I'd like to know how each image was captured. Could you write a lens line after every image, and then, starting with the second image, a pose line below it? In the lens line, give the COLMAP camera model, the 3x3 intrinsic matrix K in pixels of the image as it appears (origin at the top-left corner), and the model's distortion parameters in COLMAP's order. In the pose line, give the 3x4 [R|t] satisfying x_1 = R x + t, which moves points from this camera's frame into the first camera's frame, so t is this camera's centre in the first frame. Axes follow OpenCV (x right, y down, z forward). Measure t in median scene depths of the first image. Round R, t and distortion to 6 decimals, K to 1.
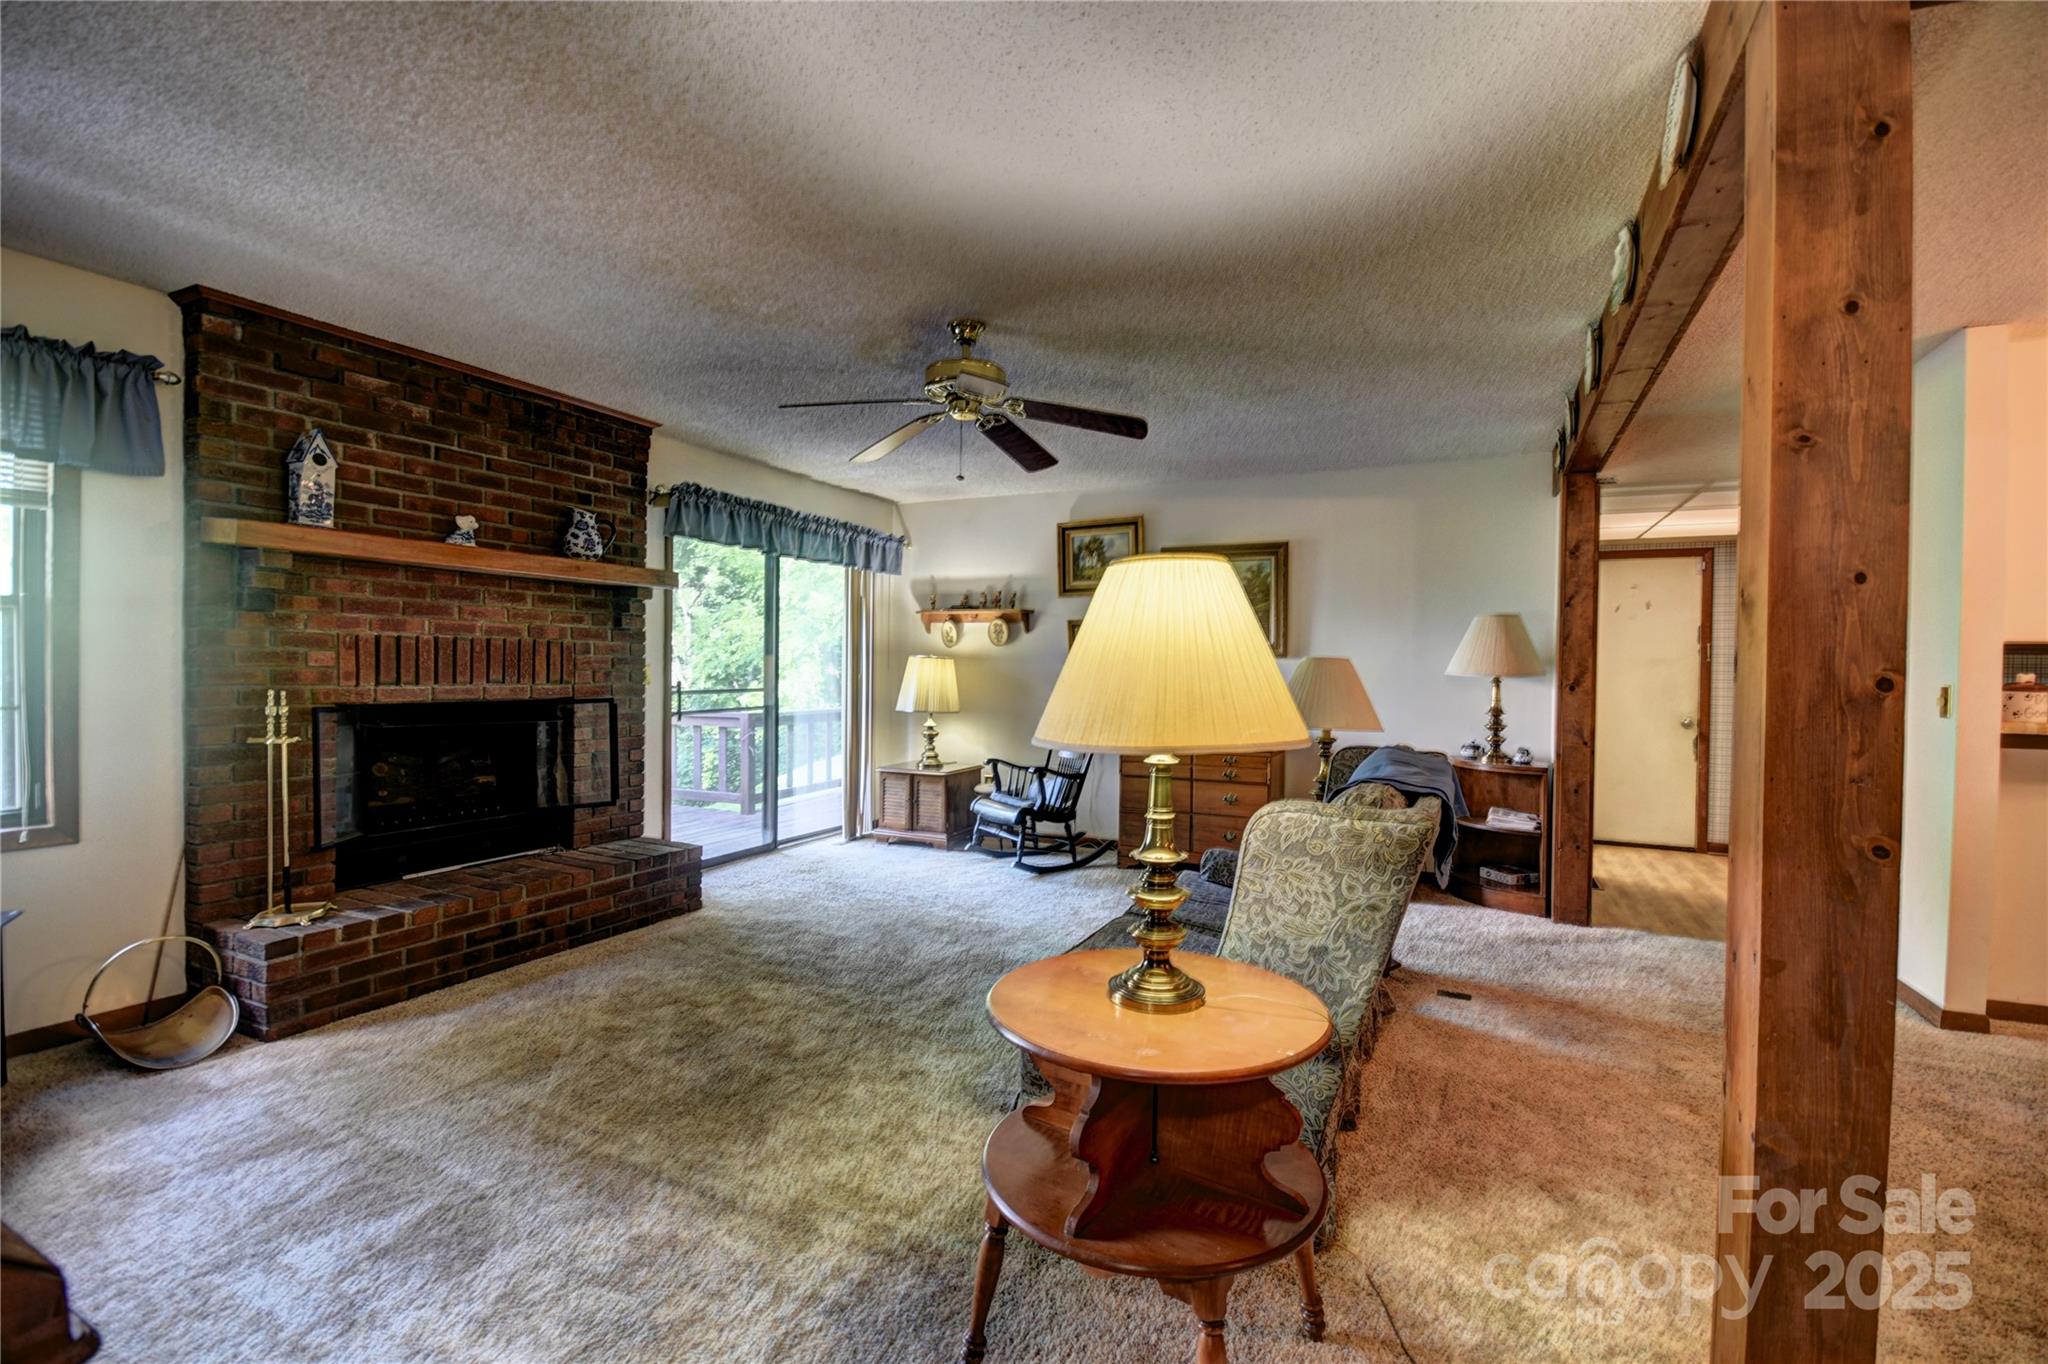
lens RADIAL K [[891.6, 0, 1032.7], [0, 891.6, 680.8], [0, 0, 1]] dist [-0.000473, -0.008705]
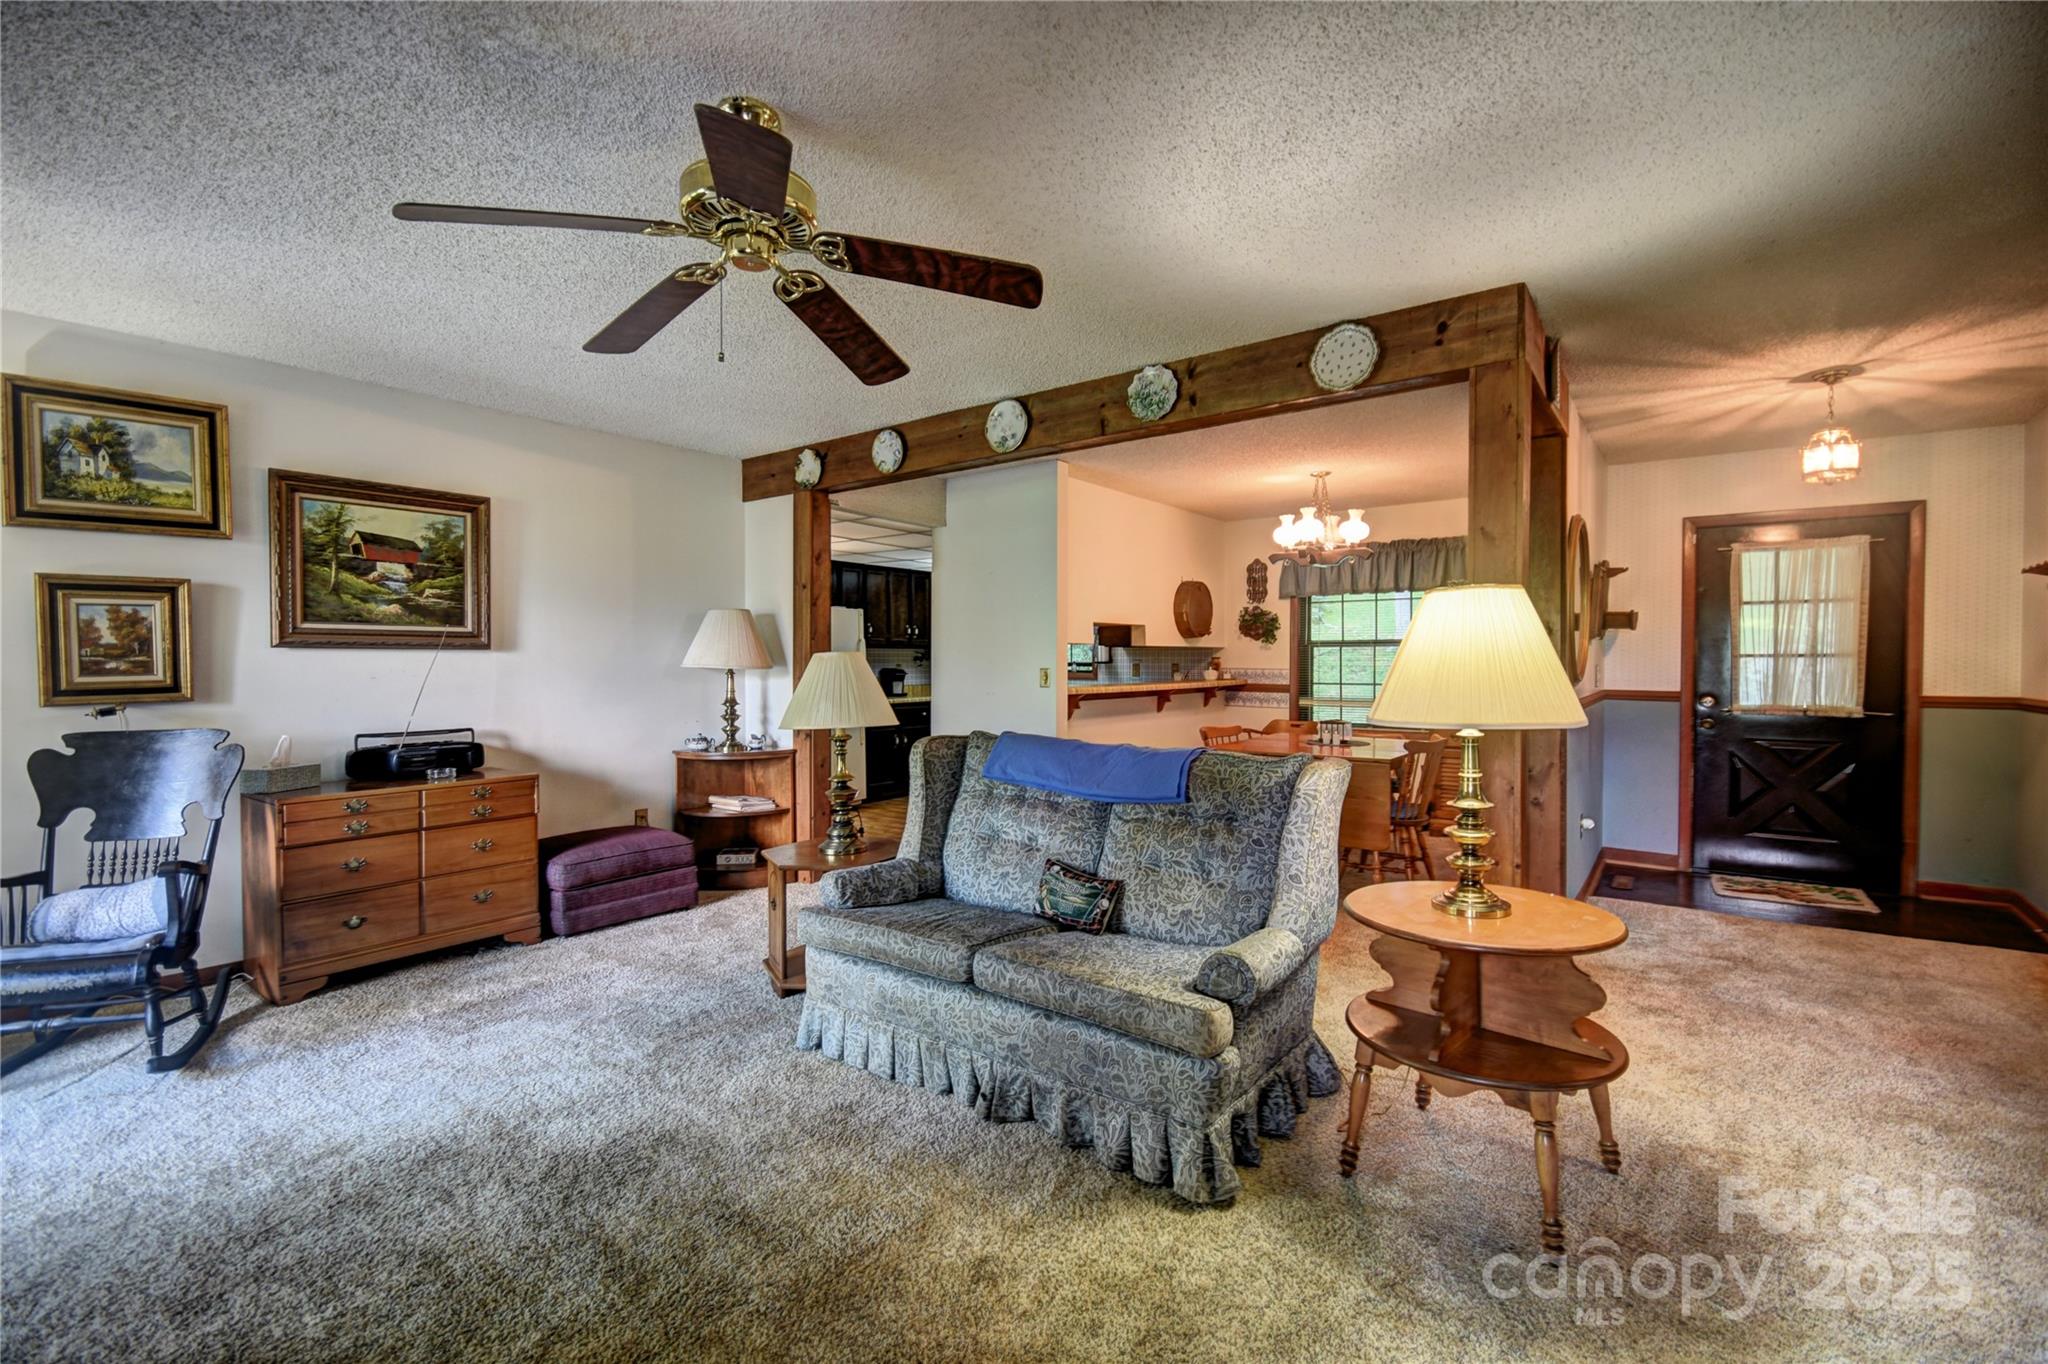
lens RADIAL K [[891.6, 0, 1032.7], [0, 891.6, 680.8], [0, 0, 1]] dist [-0.000473, -0.008705]
pose [[0.197923, -0.034271, 0.979618, -0.551161], [0.020915, 0.999309, 0.030734, -0.019333], [-0.979994, 0.014406, 0.198503, 0.582468]]
